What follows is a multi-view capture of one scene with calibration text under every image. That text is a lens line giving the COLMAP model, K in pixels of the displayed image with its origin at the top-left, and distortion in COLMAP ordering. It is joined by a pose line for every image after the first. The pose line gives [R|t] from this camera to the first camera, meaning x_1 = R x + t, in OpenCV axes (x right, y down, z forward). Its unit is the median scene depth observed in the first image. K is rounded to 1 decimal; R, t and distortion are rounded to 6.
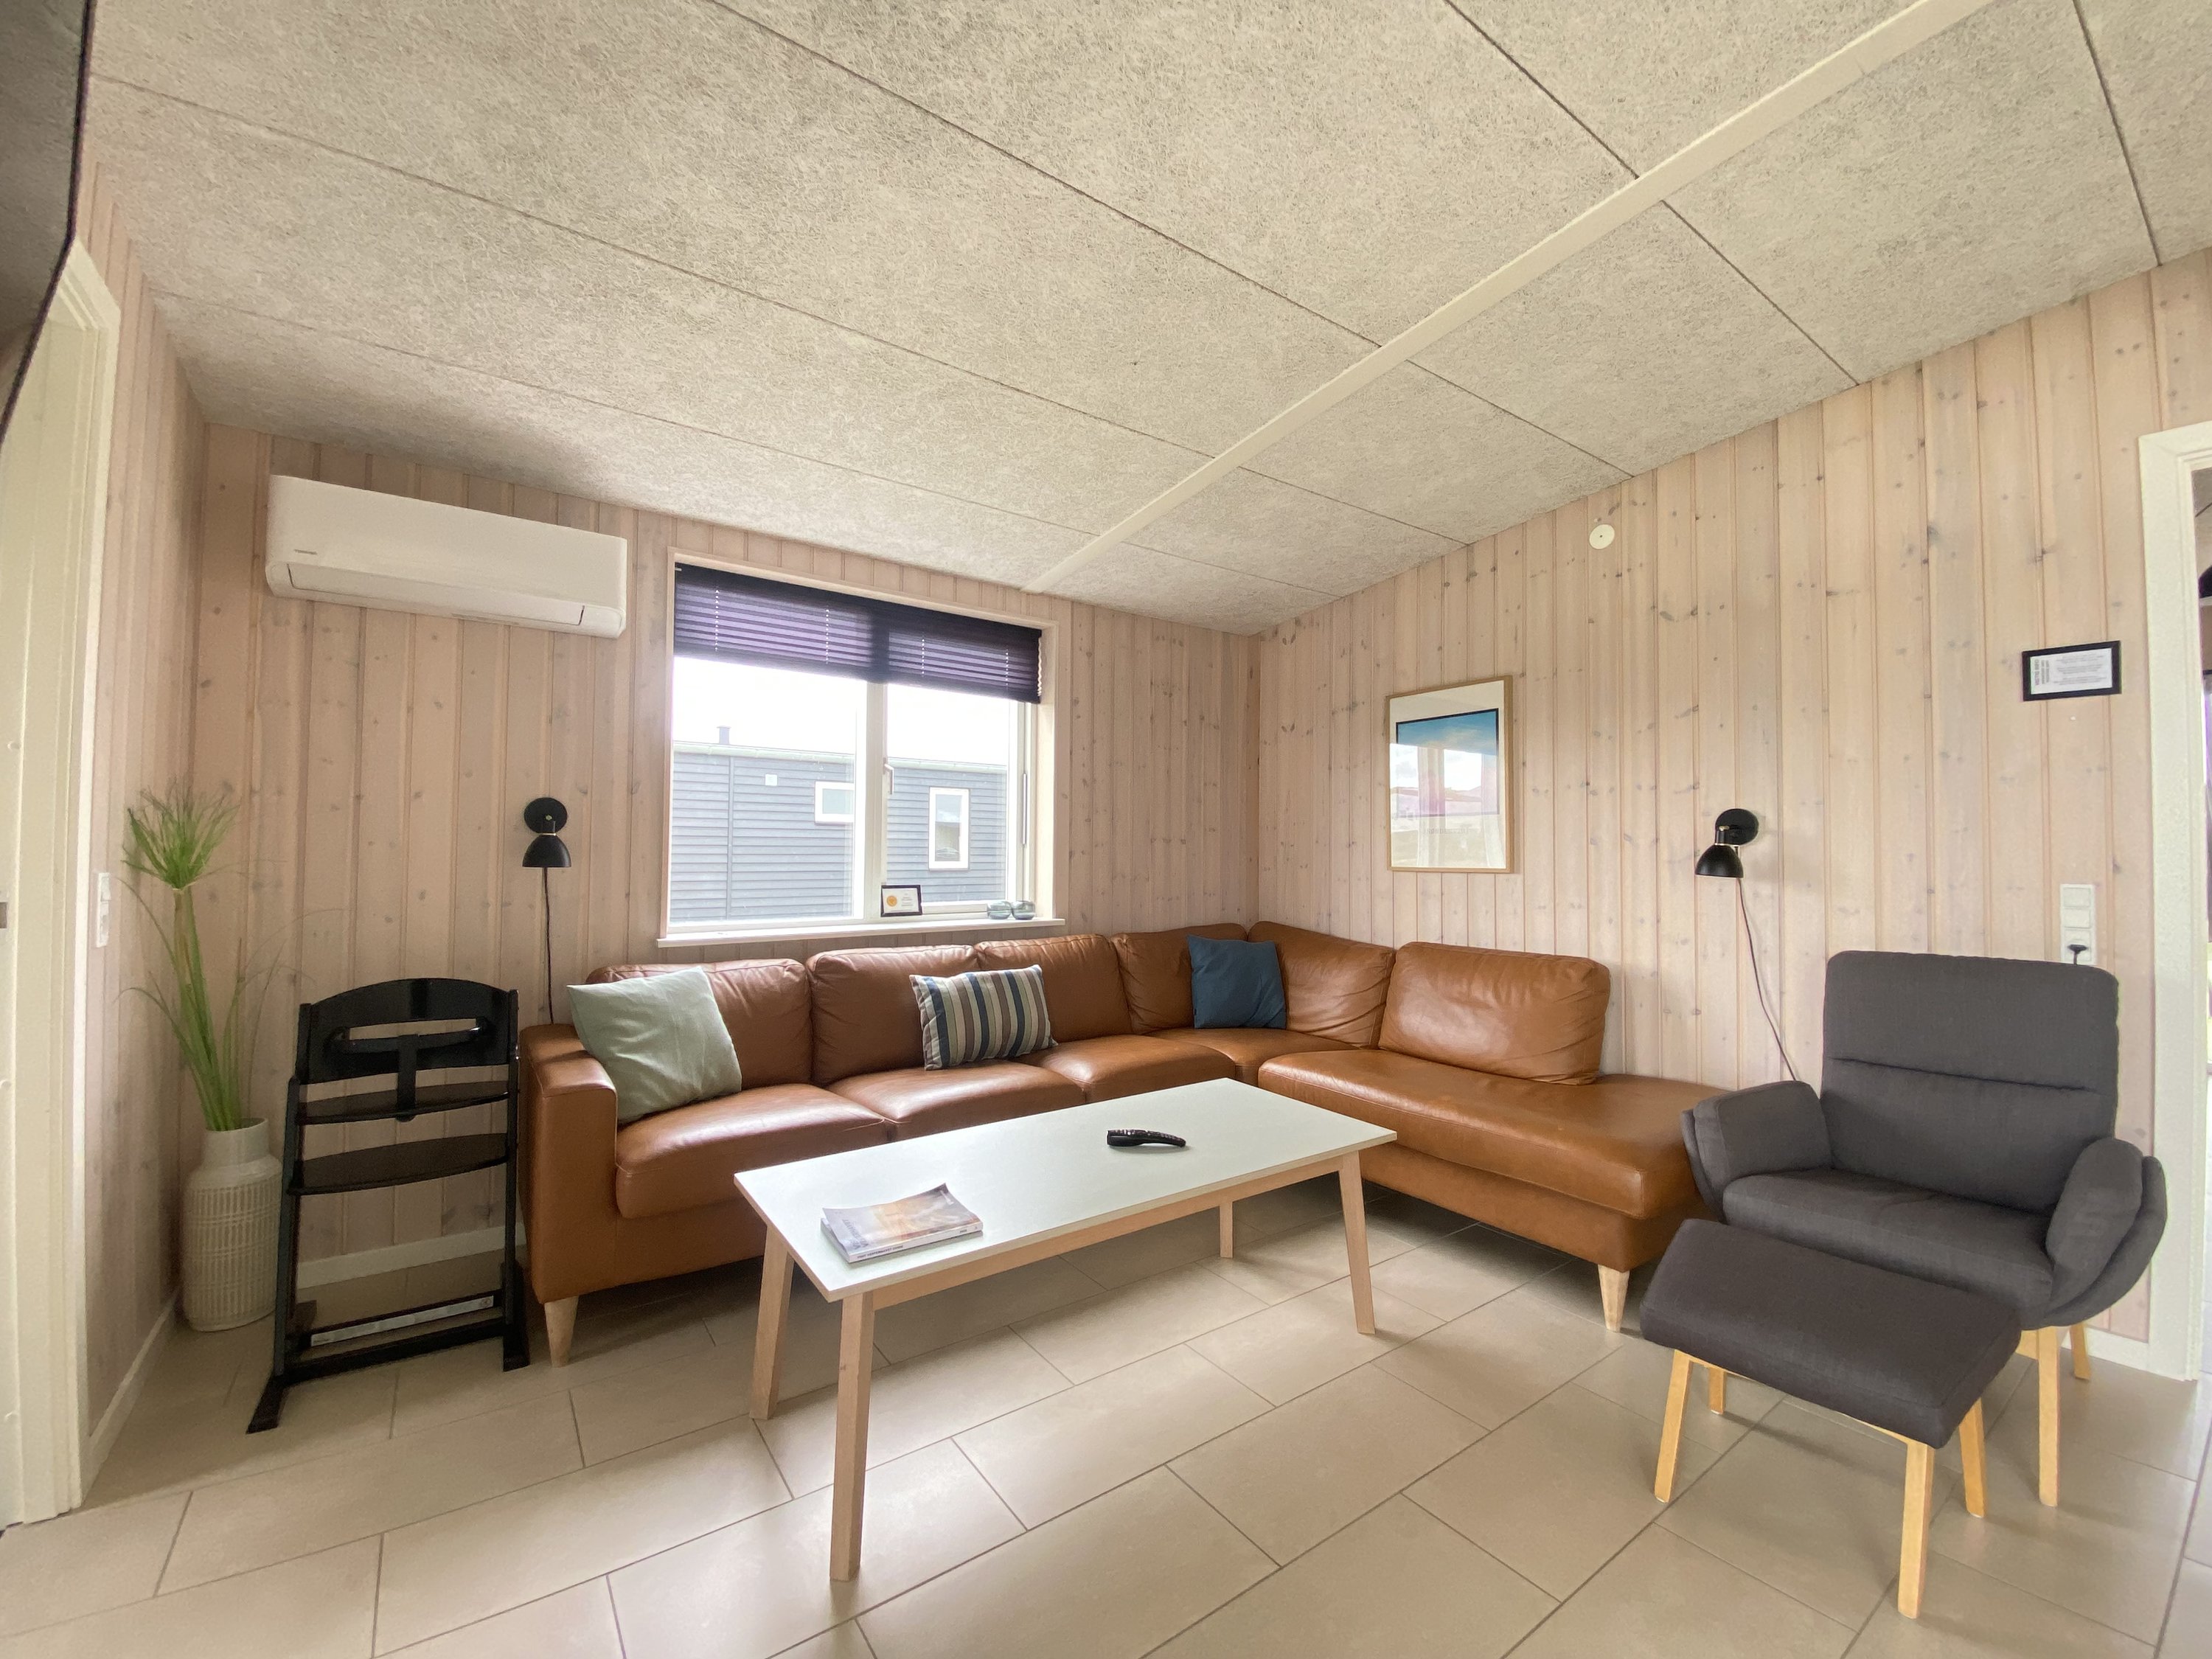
lens RADIAL K [[897.5, 0, 1107.9], [0, 897.5, 827.6], [0, 0, 1]] dist [0.061317, -0.039733]
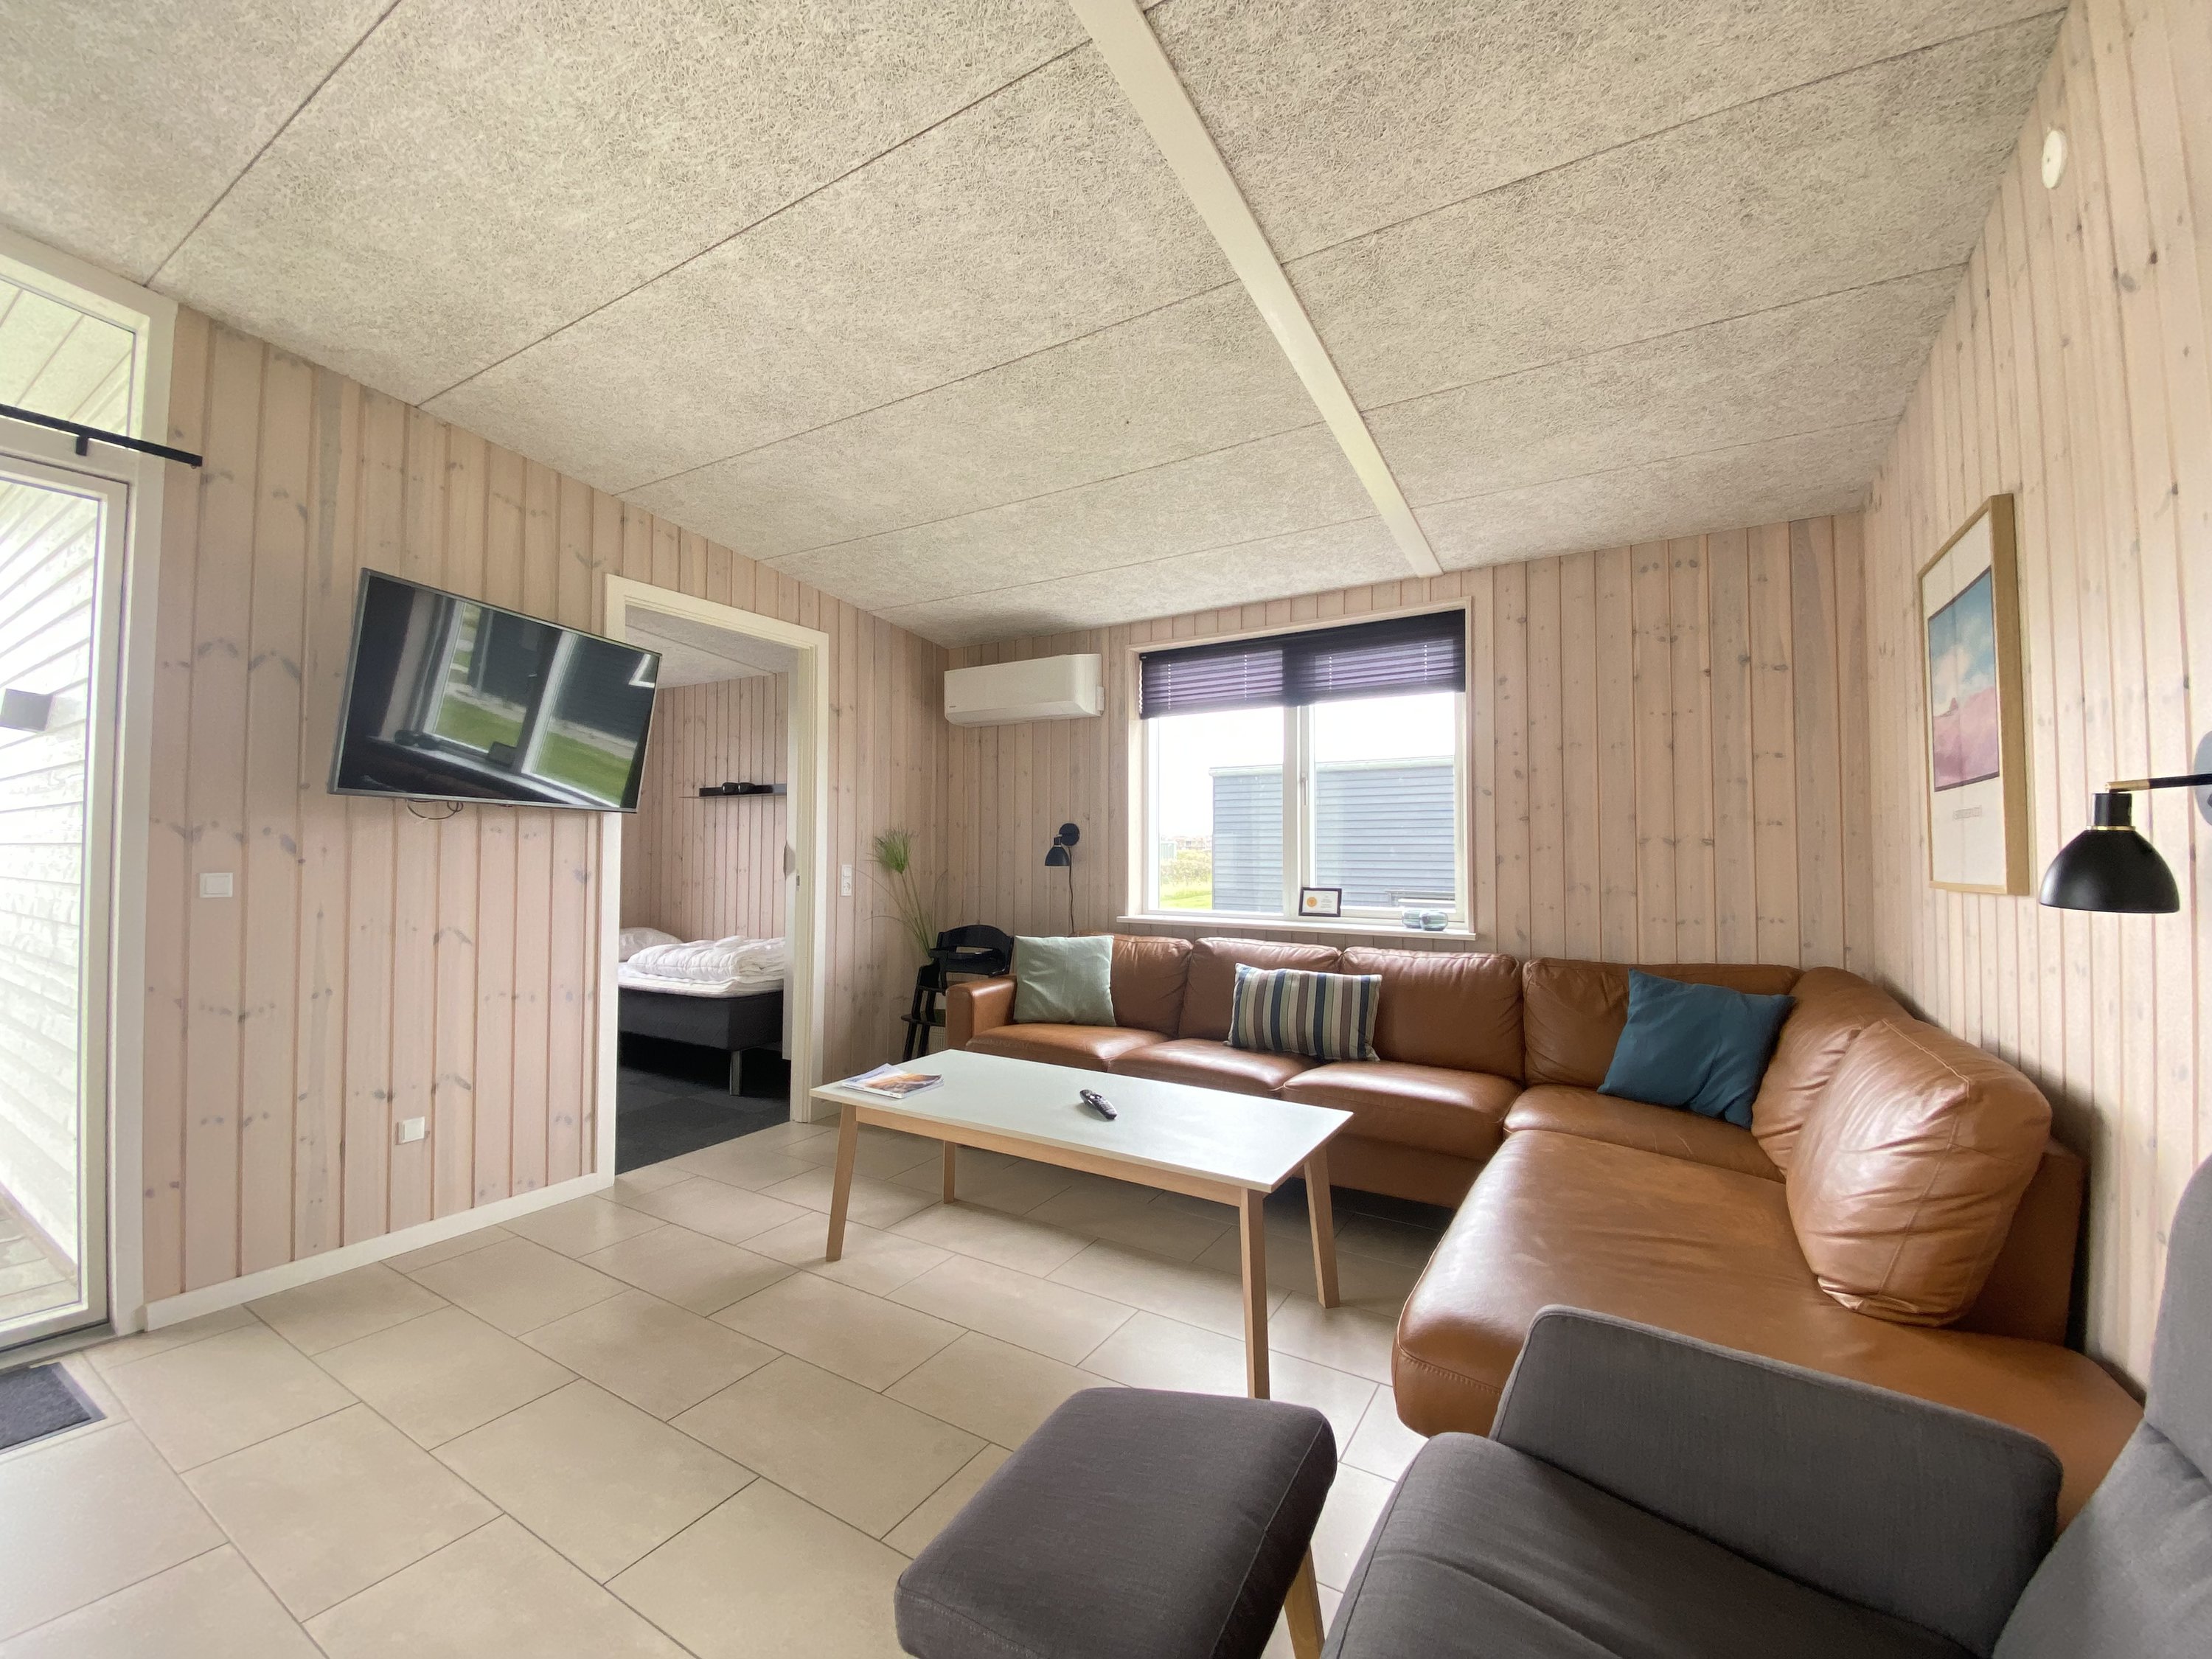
lens RADIAL K [[897.5, 0, 1107.9], [0, 897.5, 827.6], [0, 0, 1]] dist [0.061317, -0.039733]
pose [[0.389802, -0.034310, -0.920259, 0.782691], [0.023667, 0.999349, -0.027234, 0.017590], [0.920595, -0.011164, 0.390360, 0.402438]]
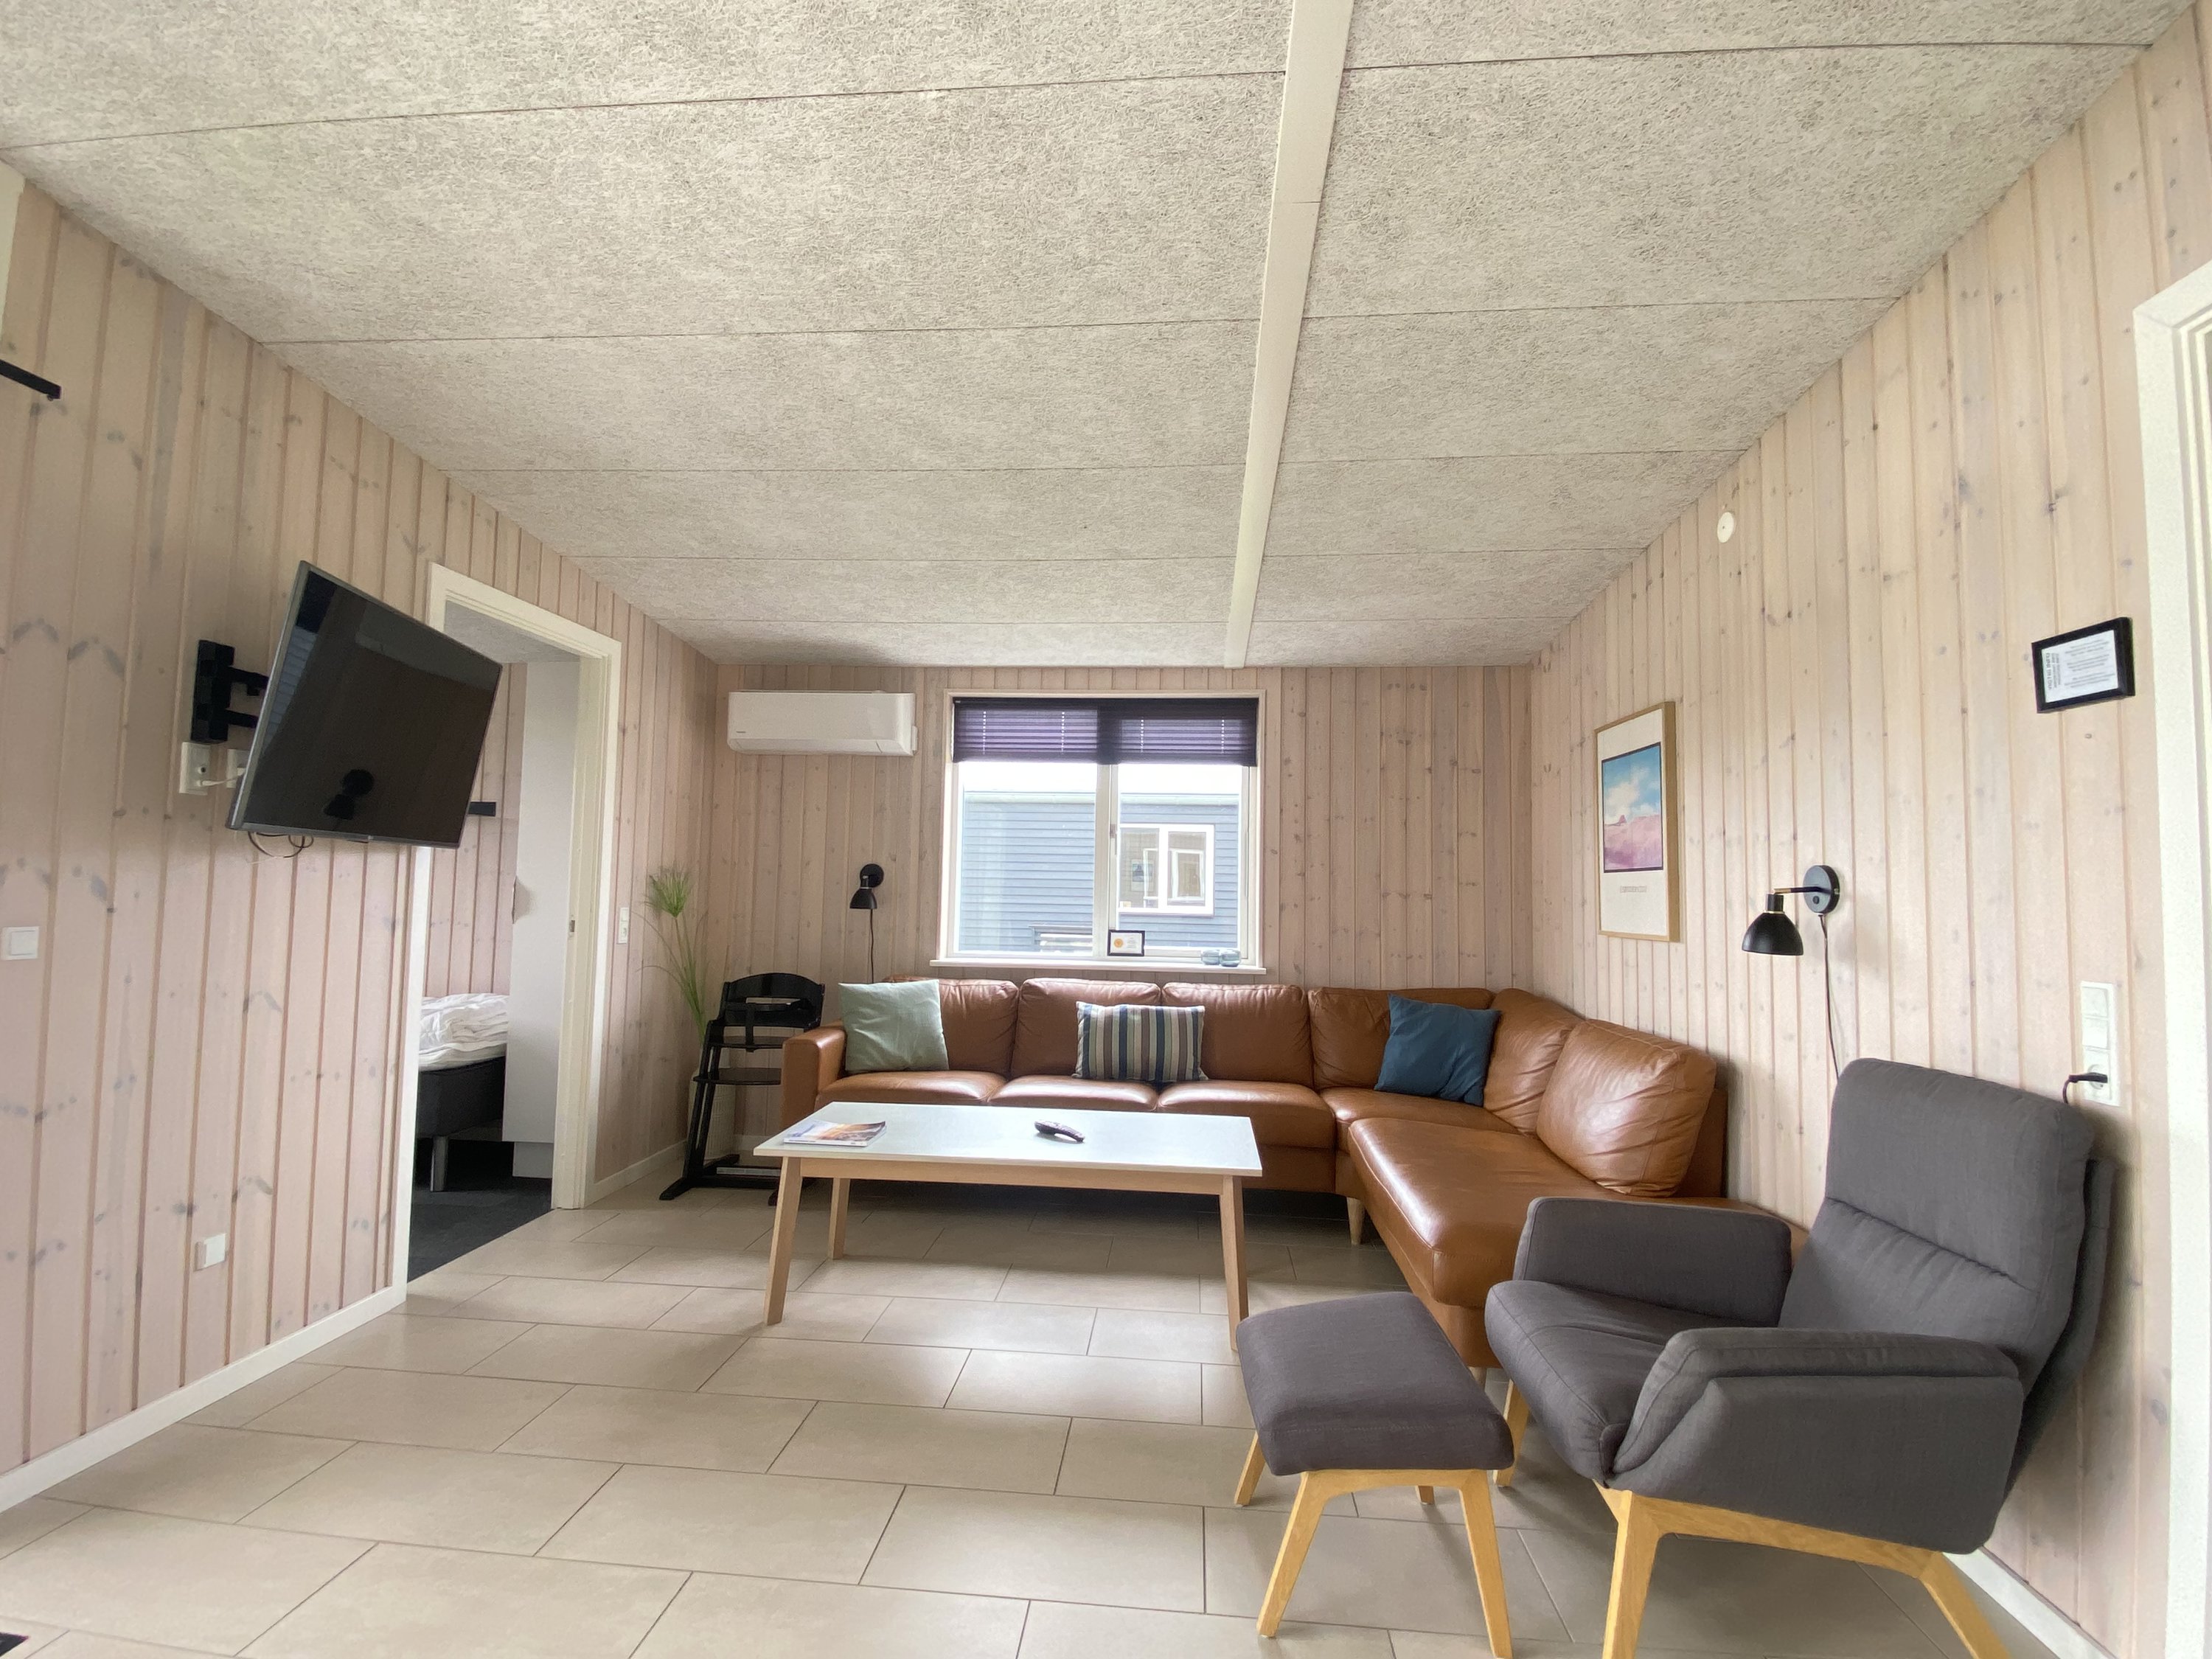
lens RADIAL K [[1001.1, 0, 1109.5], [0, 1001.1, 827.3], [0, 0, 1]] dist [0.055248, -0.031928]
pose [[0.758950, -0.032151, -0.650354, 0.727984], [0.003439, 0.998964, -0.045371, -0.014426], [0.651139, 0.032198, 0.758275, -0.031886]]
